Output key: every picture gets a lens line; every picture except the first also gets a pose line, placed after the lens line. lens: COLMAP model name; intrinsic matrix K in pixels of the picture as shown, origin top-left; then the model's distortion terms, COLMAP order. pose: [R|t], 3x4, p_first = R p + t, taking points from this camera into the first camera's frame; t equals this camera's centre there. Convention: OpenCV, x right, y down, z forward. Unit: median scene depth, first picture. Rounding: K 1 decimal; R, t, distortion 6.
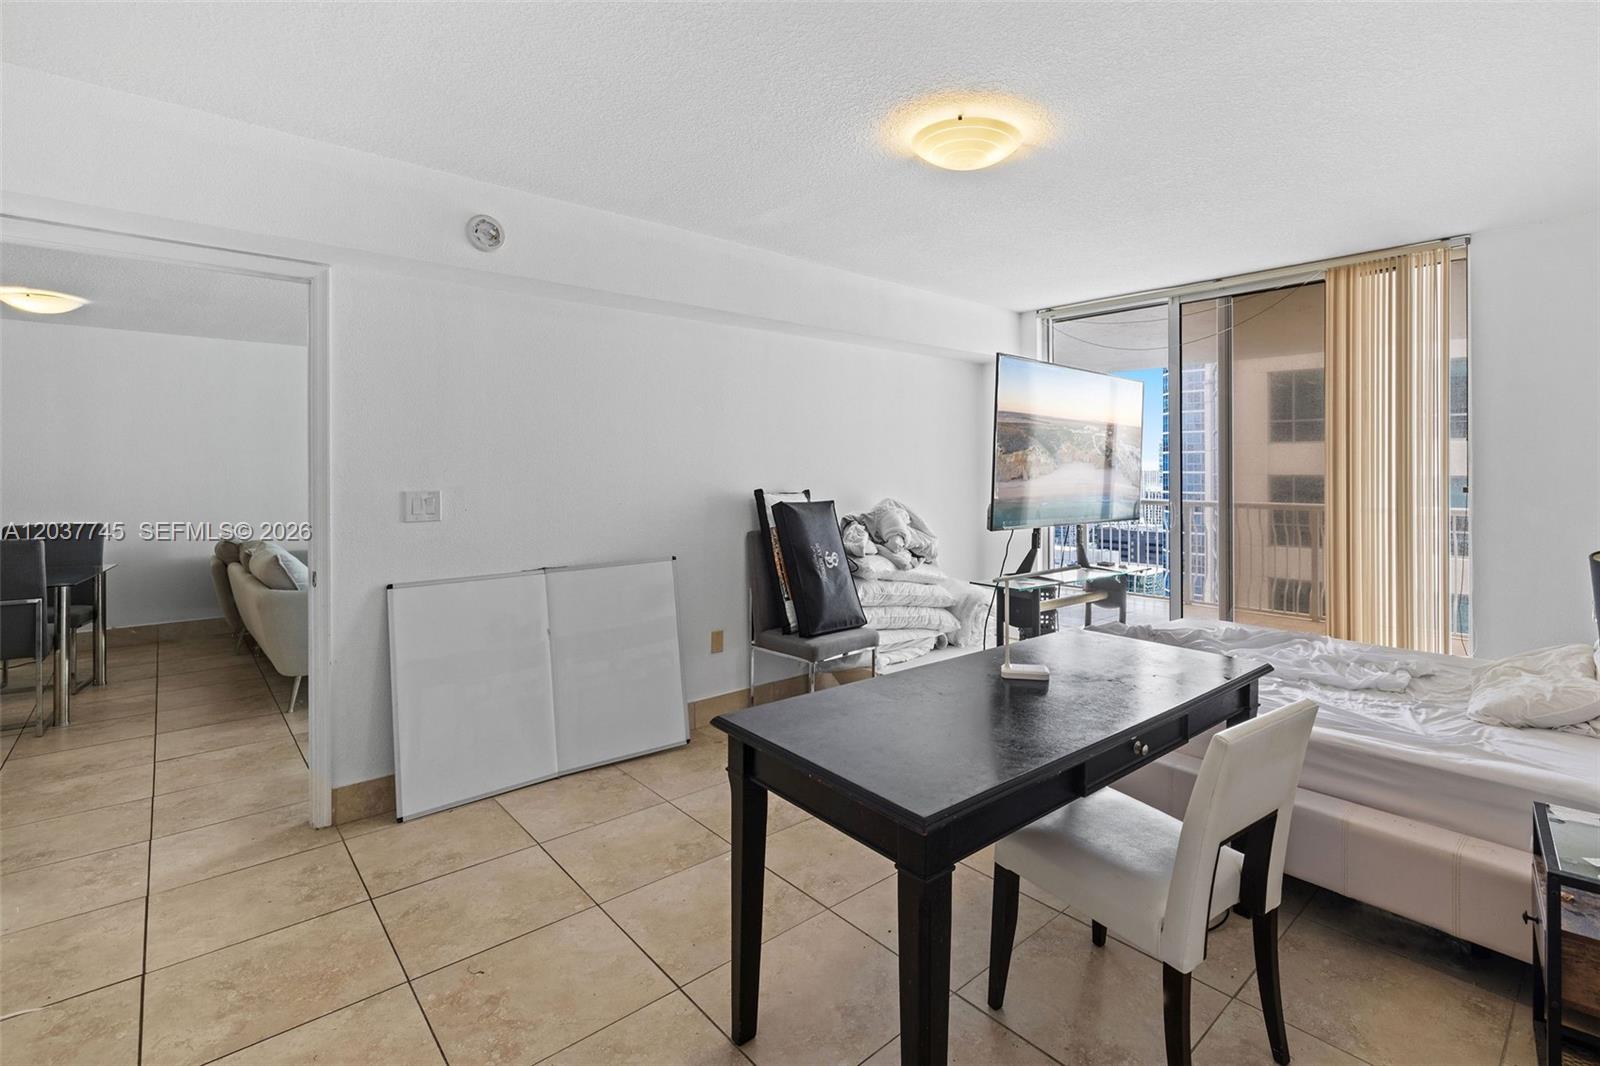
lens RADIAL K [[667.6, 0, 802.0], [0, 667.6, 467.9], [0, 0, 1]] dist [0.000471, 0.000062]
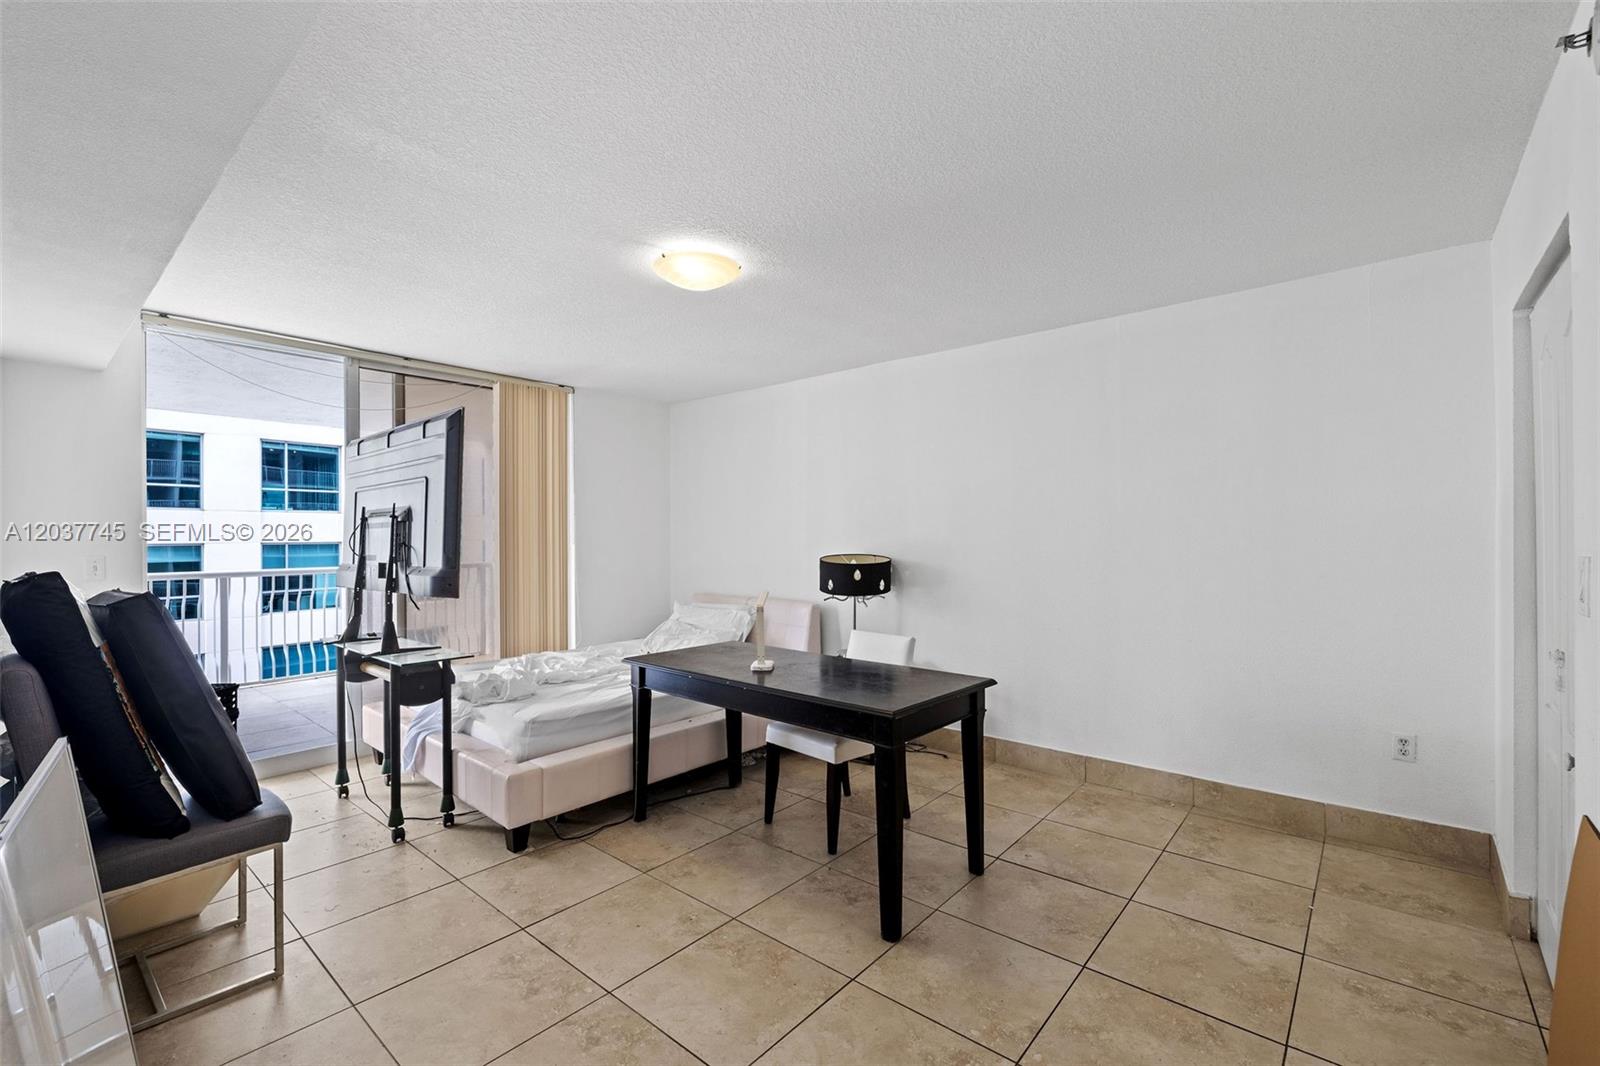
lens RADIAL K [[679.0, 0, 809.3], [0, 679.0, 536.5], [0, 0, 1]] dist [-0.001113, 0.000187]
pose [[-0.110634, 0.000918, 0.993861, -0.547565], [0.007576, 0.999971, -0.000080, 0.016219], [-0.993832, 0.007521, -0.110638, 0.499889]]
